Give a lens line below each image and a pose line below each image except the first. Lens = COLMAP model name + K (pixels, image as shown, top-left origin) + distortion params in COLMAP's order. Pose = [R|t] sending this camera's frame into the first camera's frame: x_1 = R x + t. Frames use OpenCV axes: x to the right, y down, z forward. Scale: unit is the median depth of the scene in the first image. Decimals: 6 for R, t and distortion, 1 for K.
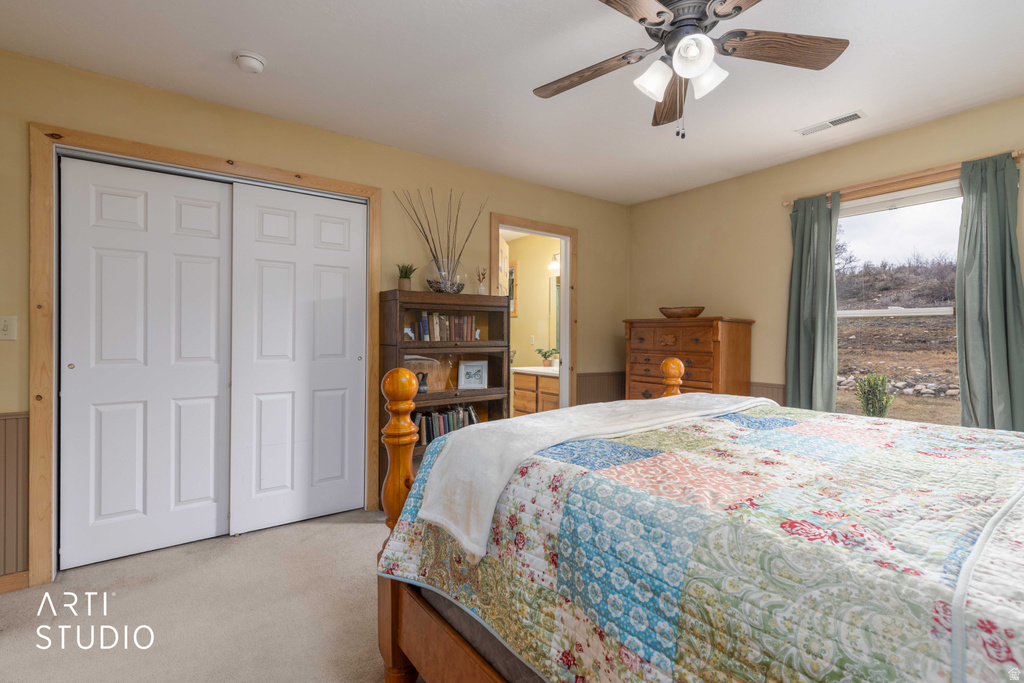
lens RADIAL K [[463.7, 0, 510.9], [0, 463.7, 333.3], [0, 0, 1]] dist [0.005950, 0.000138]
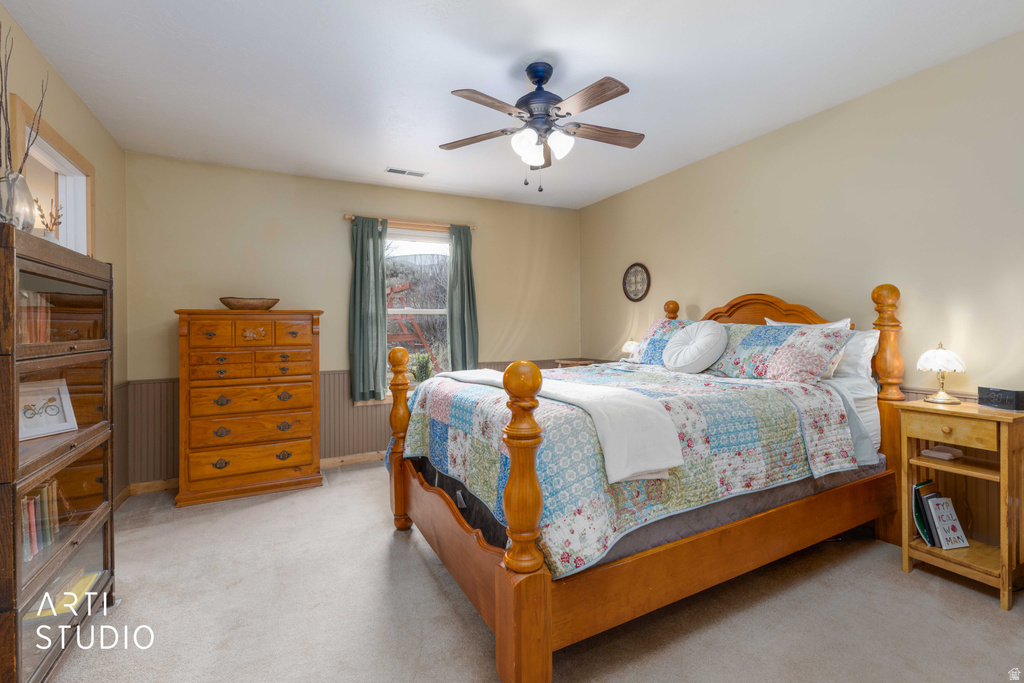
lens RADIAL K [[468.6, 0, 512.7], [0, 468.6, 326.0], [0, 0, 1]] dist [0.004565, 0.000660]
pose [[0.151680, -0.002001, 0.988428, -0.560418], [0.009795, 0.999952, 0.000521, 0.003277], [-0.988381, 0.009603, 0.151693, 0.435162]]
